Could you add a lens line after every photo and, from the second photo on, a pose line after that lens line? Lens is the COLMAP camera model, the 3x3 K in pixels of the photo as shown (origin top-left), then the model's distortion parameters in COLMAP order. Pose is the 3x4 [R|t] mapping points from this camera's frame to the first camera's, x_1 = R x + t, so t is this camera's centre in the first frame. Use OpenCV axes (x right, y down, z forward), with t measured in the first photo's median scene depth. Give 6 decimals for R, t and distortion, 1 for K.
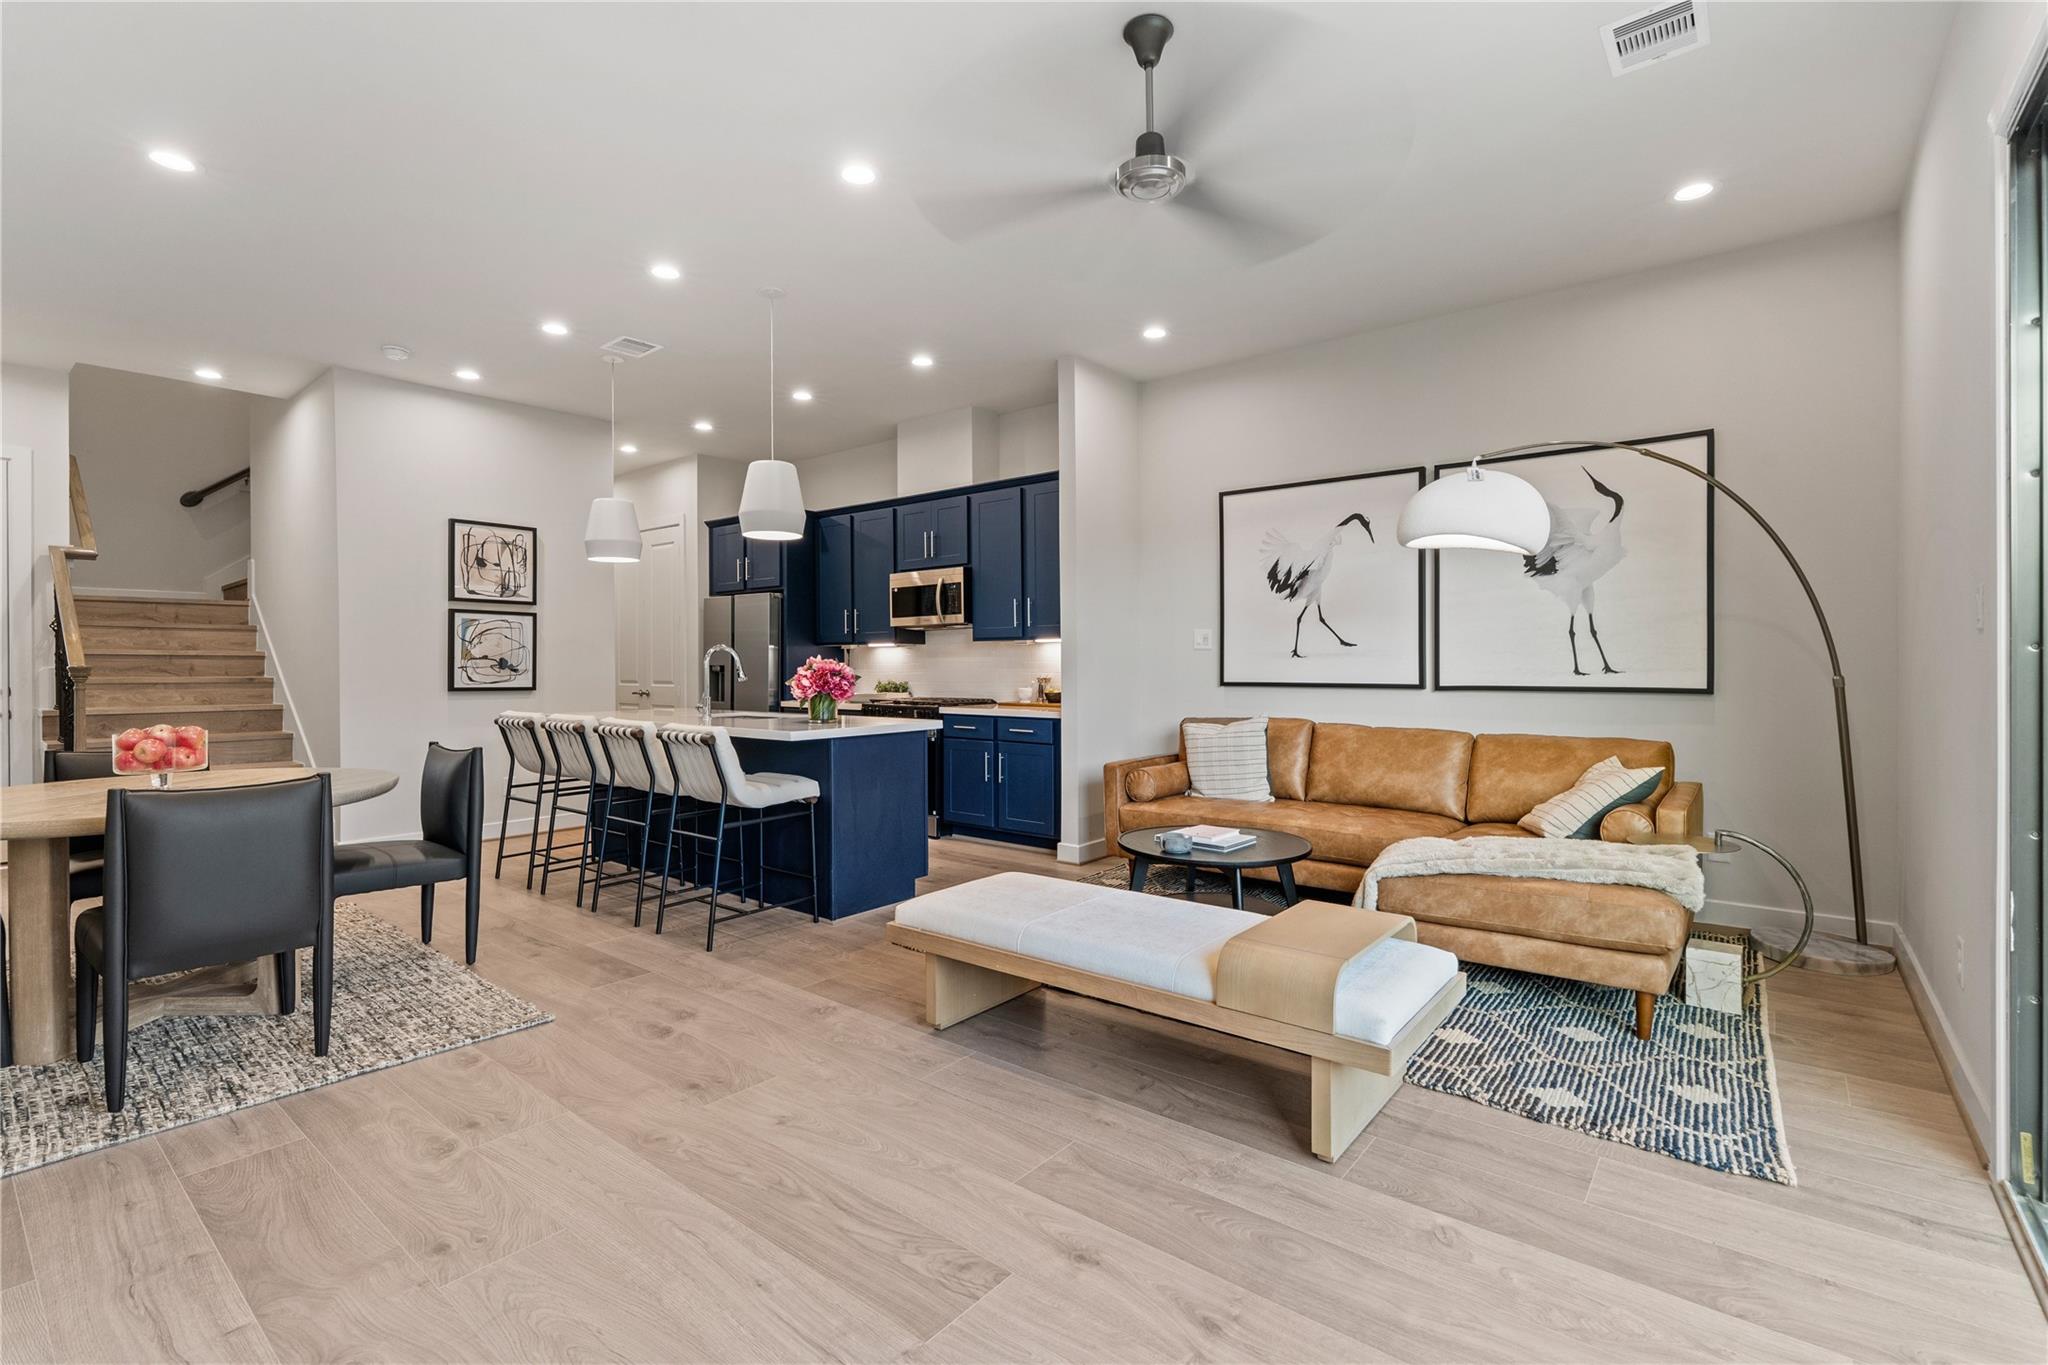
lens RADIAL K [[923.1, 0, 1024.4], [0, 923.1, 667.4], [0, 0, 1]] dist [-0.003512, 0.000606]
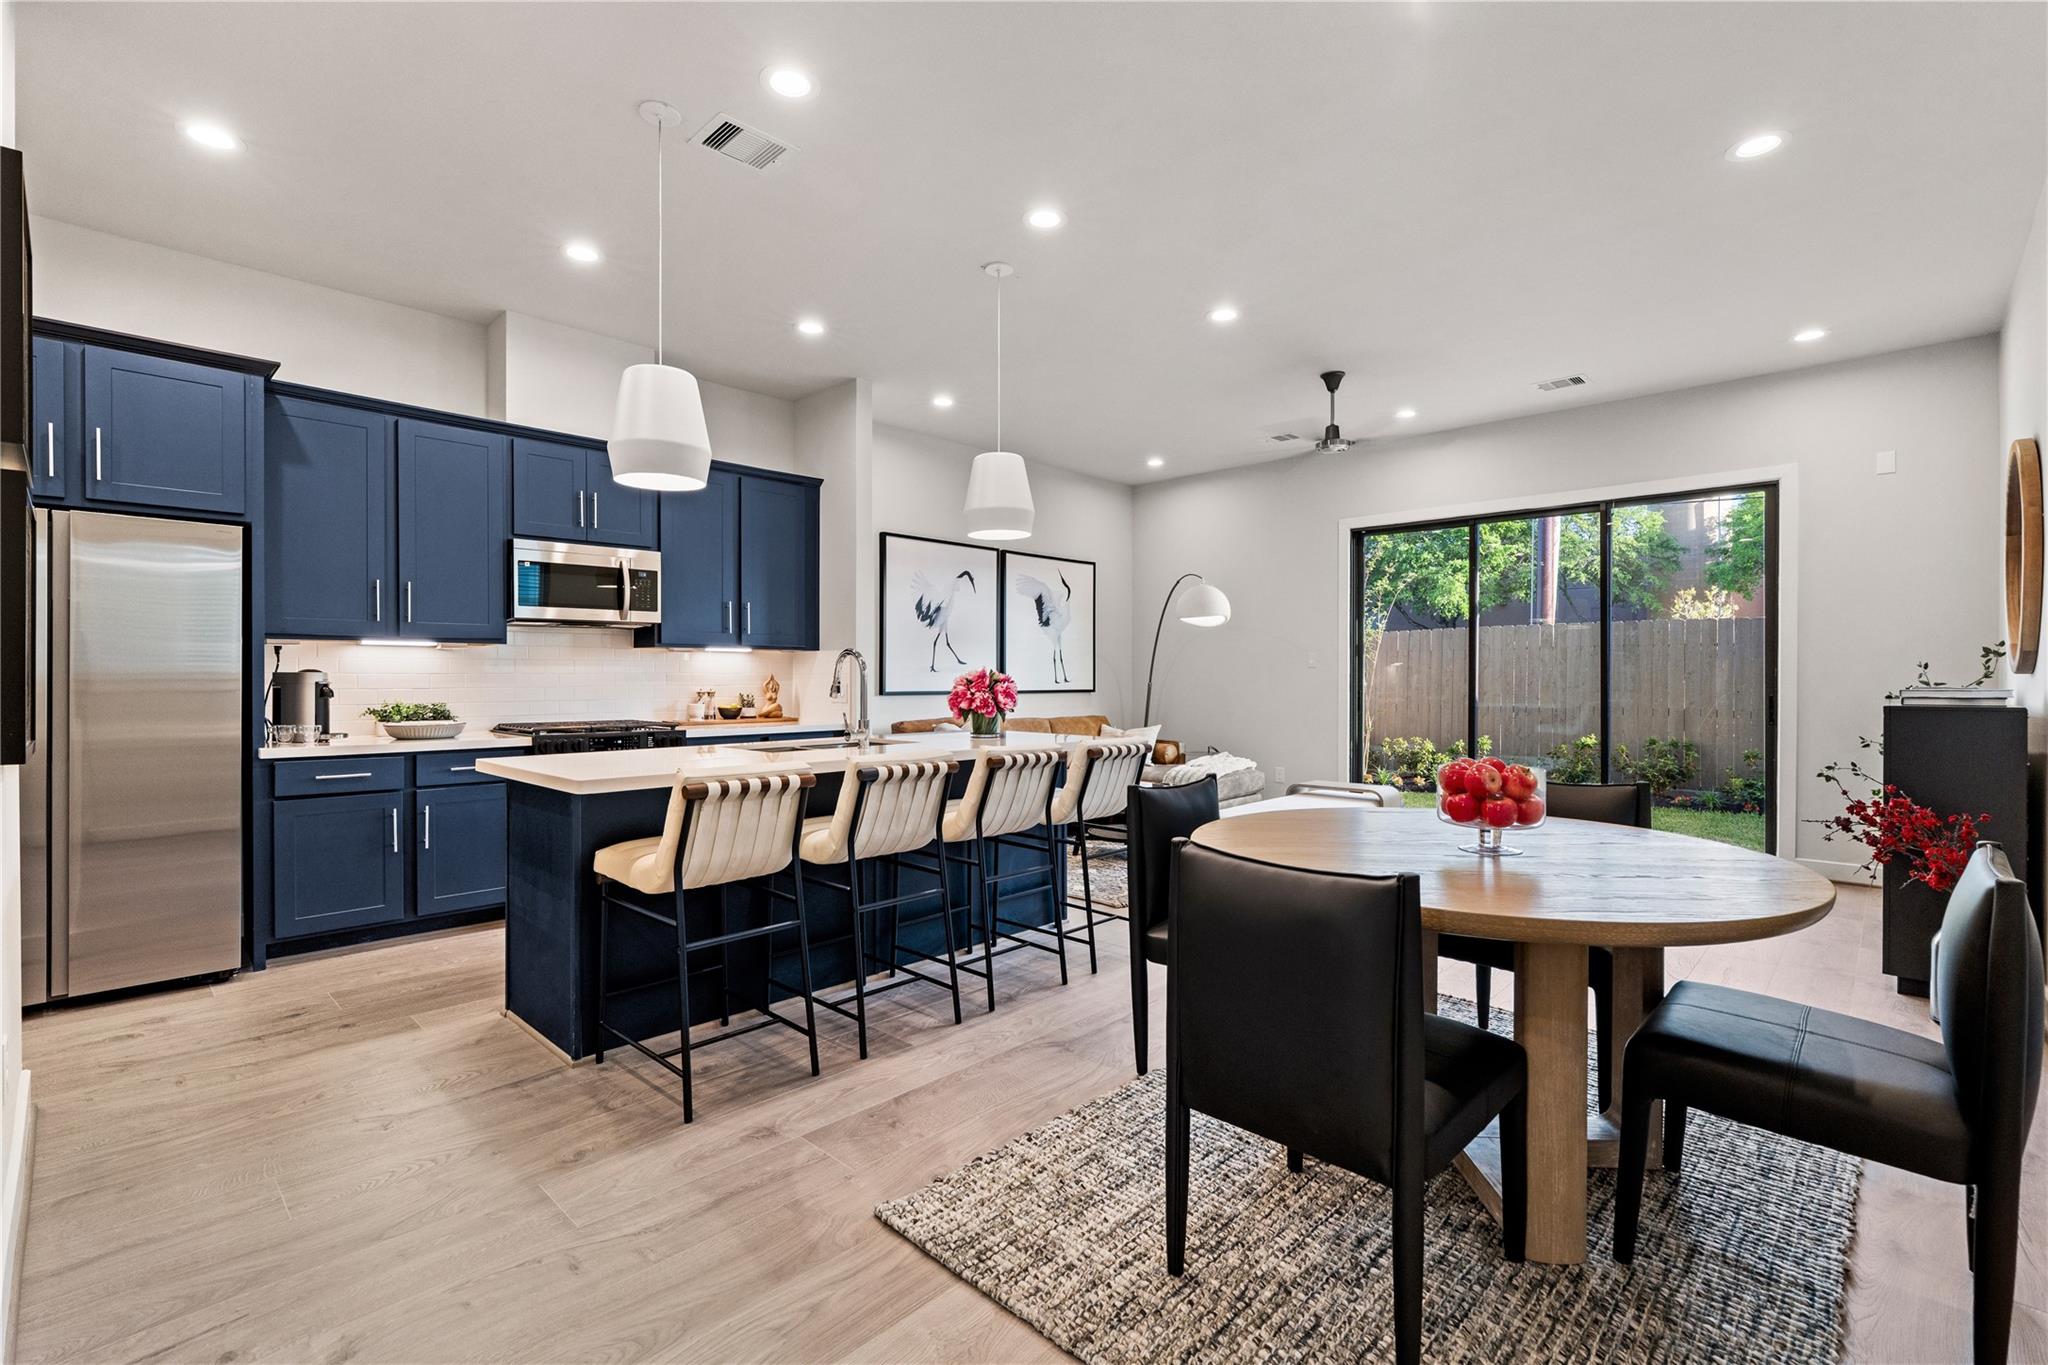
lens RADIAL K [[919.4, 0, 1020.3], [0, 919.4, 679.1], [0, 0, 1]] dist [-0.000154, -0.000100]
pose [[0.082554, 0.000262, 0.996587, -1.163403], [0.002233, 0.999997, -0.000448, 0.000847], [-0.996584, 0.002262, 0.082553, 0.889744]]
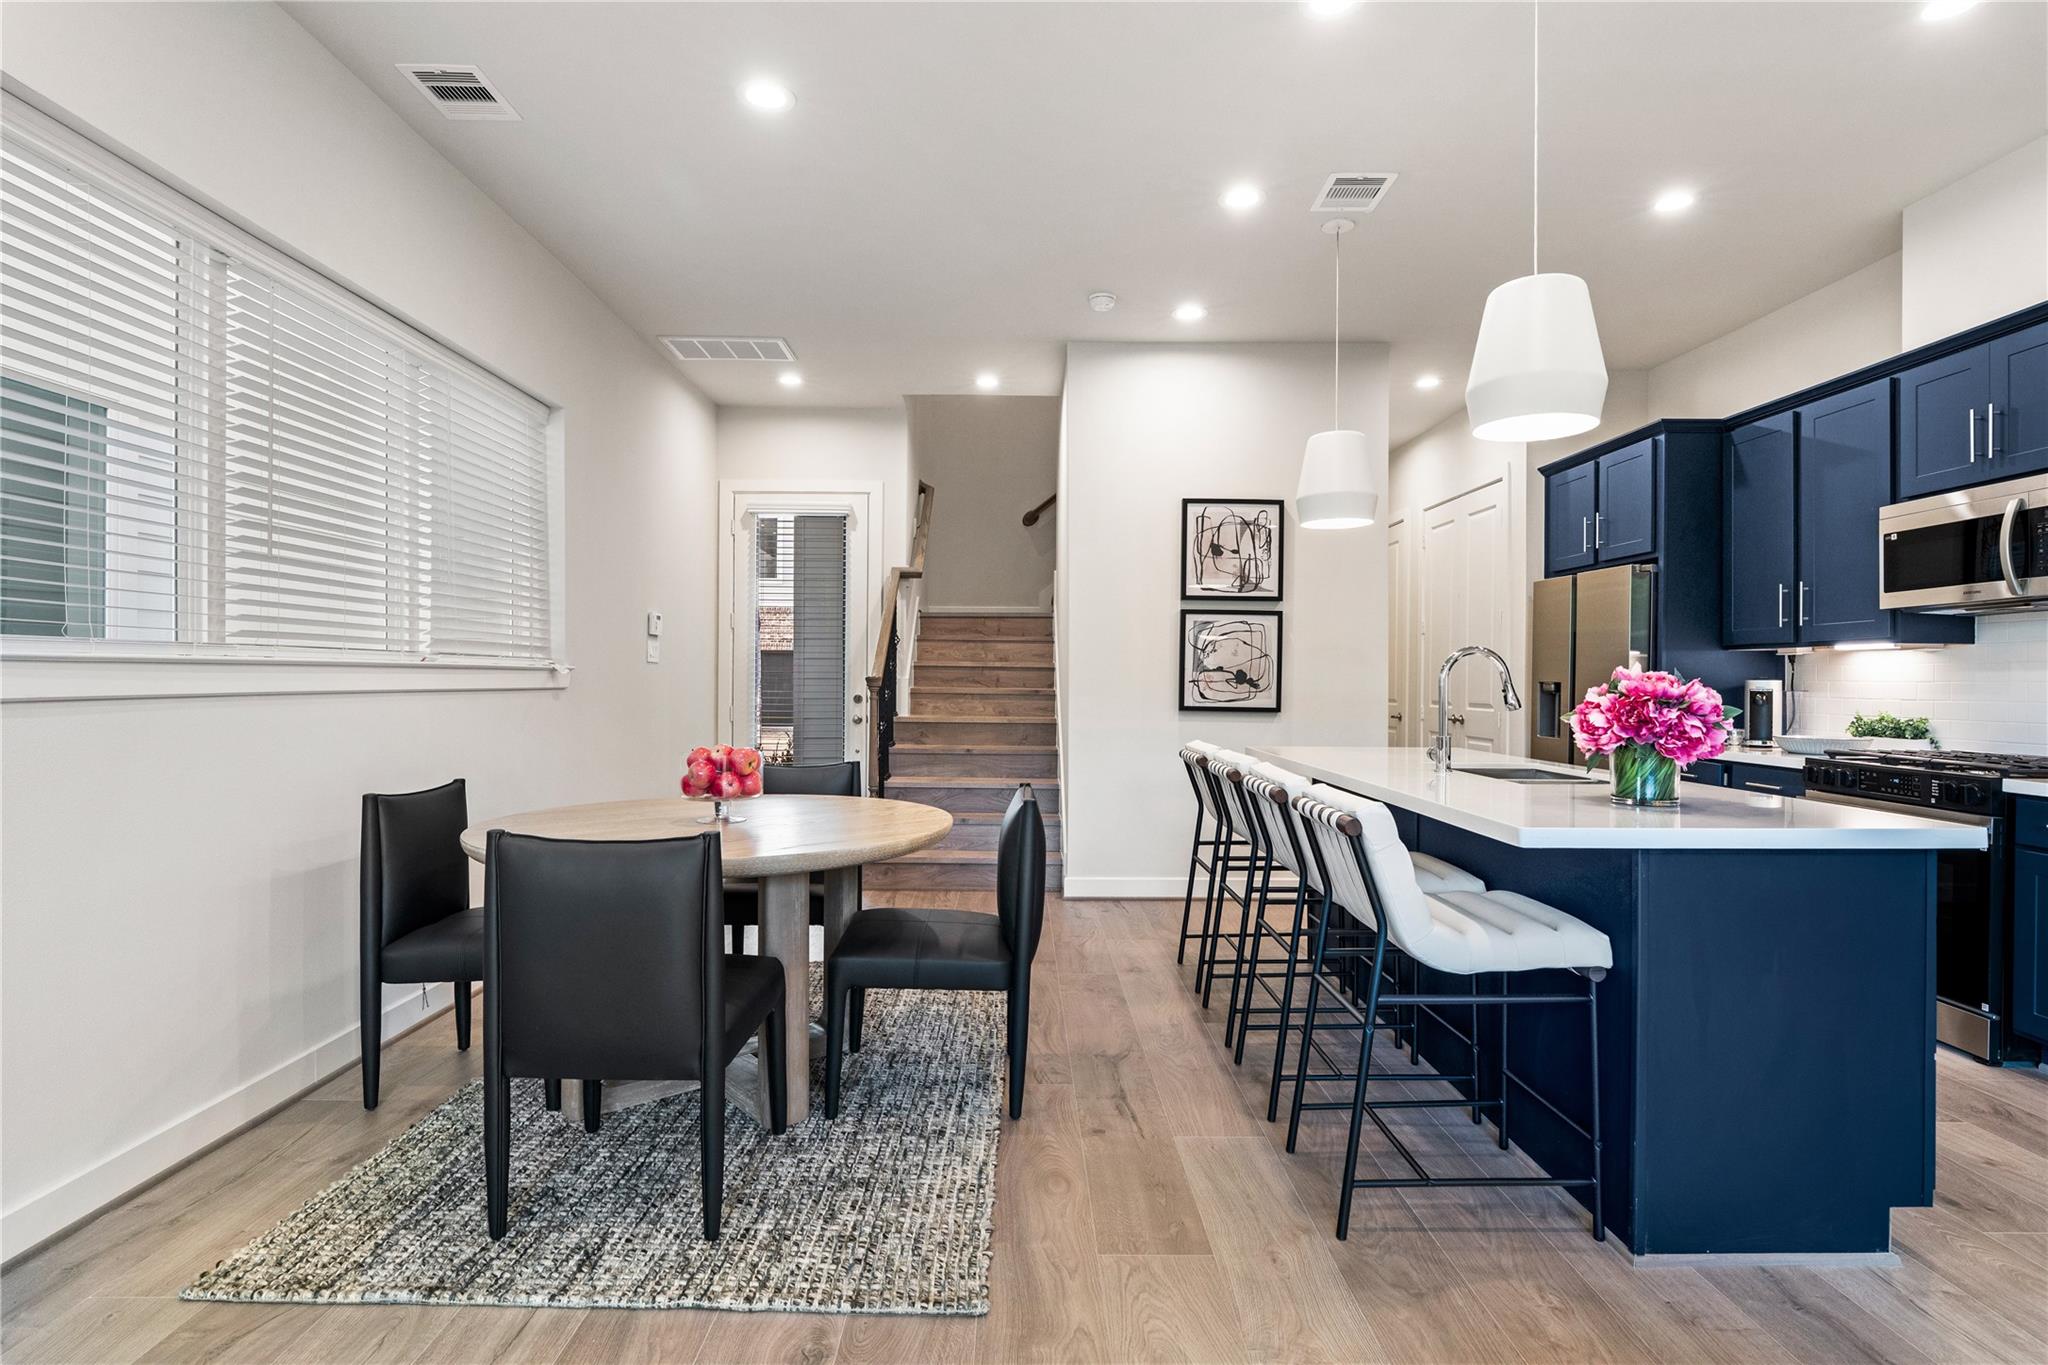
lens RADIAL K [[1024.0, 0, 1024.0], [0, 1024.0, 682.5], [0, 0, 1]] dist [-0.001629, -0.000138]
pose [[0.636834, 0.010528, -0.770929, -0.015255], [-0.011226, 0.999927, 0.004381, -0.001786], [0.770919, 0.005865, 0.636906, 0.418194]]
